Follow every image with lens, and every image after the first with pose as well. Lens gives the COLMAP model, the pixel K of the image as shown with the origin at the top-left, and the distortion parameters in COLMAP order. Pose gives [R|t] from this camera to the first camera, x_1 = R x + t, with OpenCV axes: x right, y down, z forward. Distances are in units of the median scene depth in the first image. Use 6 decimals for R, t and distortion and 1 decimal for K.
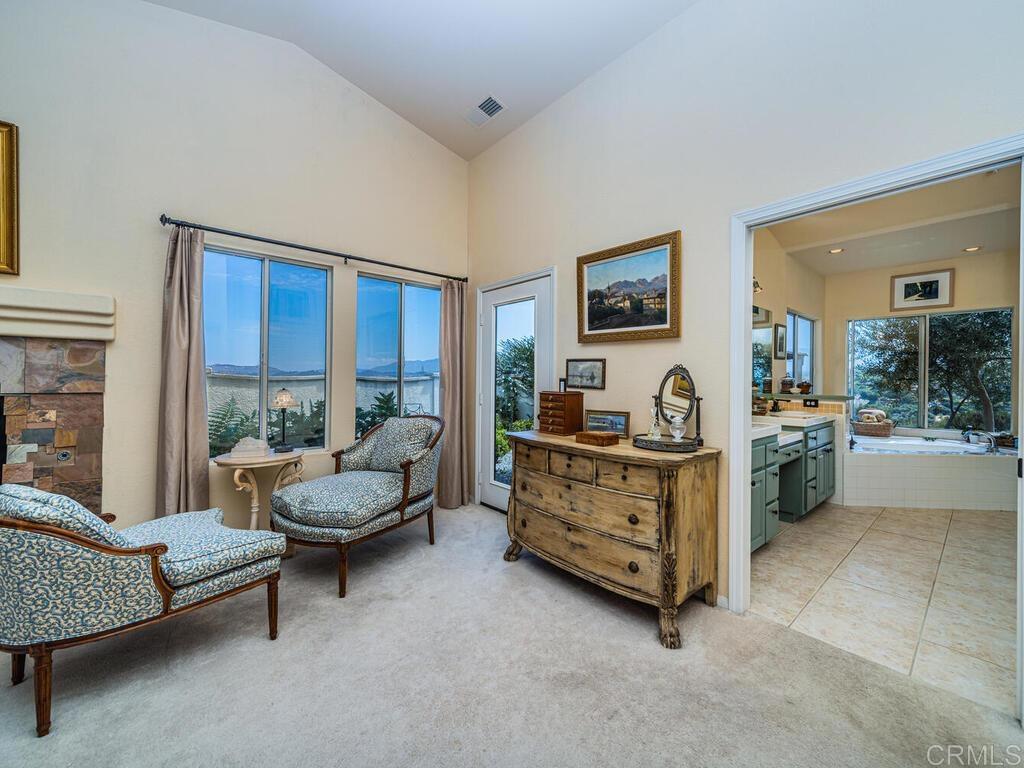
lens RADIAL K [[409.8, 0, 512.8], [0, 409.8, 381.2], [0, 0, 1]] dist [0.001684, -0.000574]
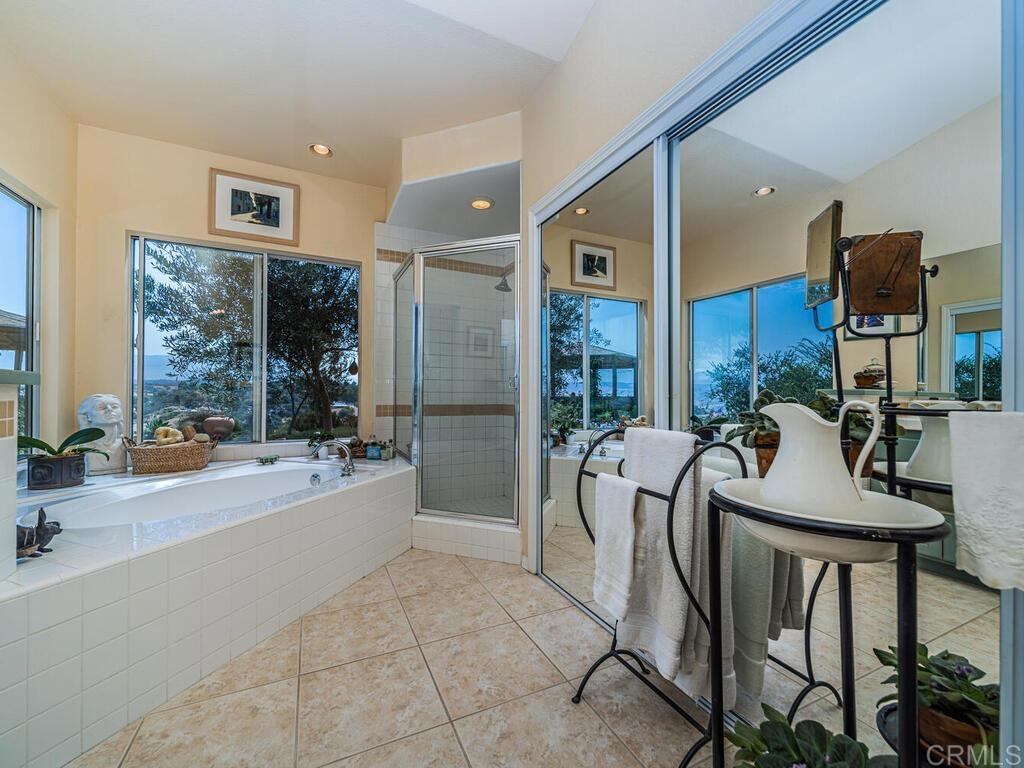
lens RADIAL K [[409.8, 0, 509.2], [0, 409.8, 391.7], [0, 0, 1]] dist [0.001684, -0.000574]
pose [[0.256787, -0.000125, 0.966468, 0.583518], [-0.000908, 1.000000, 0.000370, 0.044771], [-0.966468, -0.000973, 0.256787, 0.558729]]
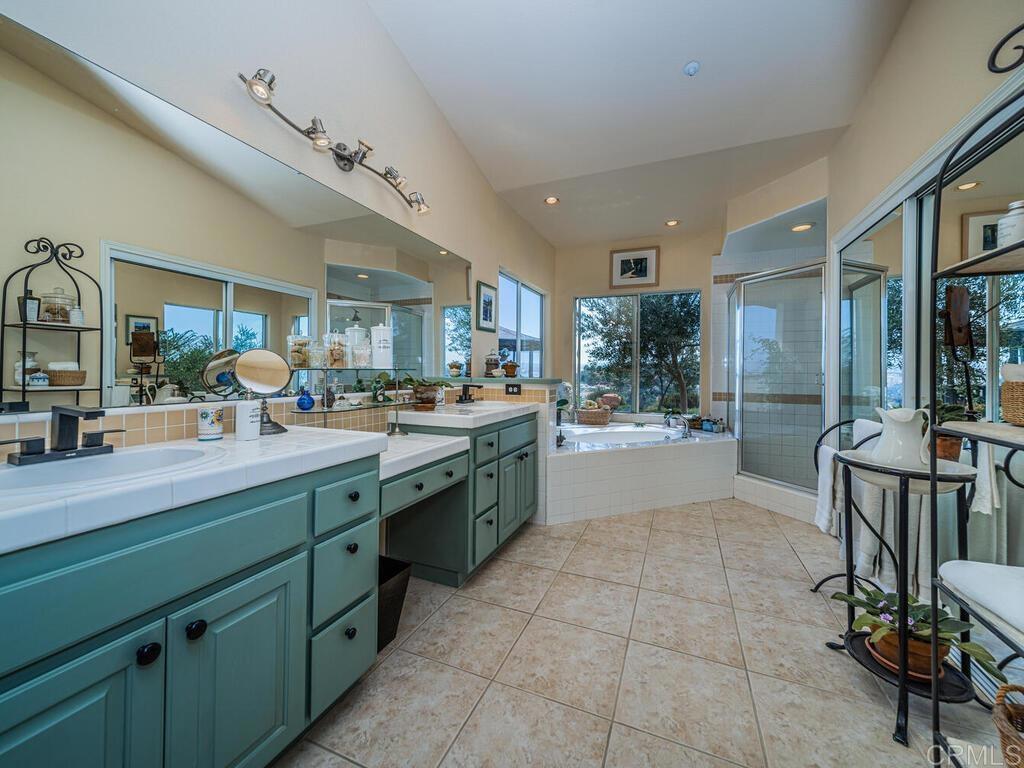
lens RADIAL K [[409.8, 0, 509.0], [0, 409.8, 374.8], [0, 0, 1]] dist [0.001684, -0.000574]
pose [[0.897304, -0.004436, 0.441390, 0.355318], [0.000004, 0.999950, 0.010043, 0.018169], [-0.441412, -0.009010, 0.897259, 0.308678]]
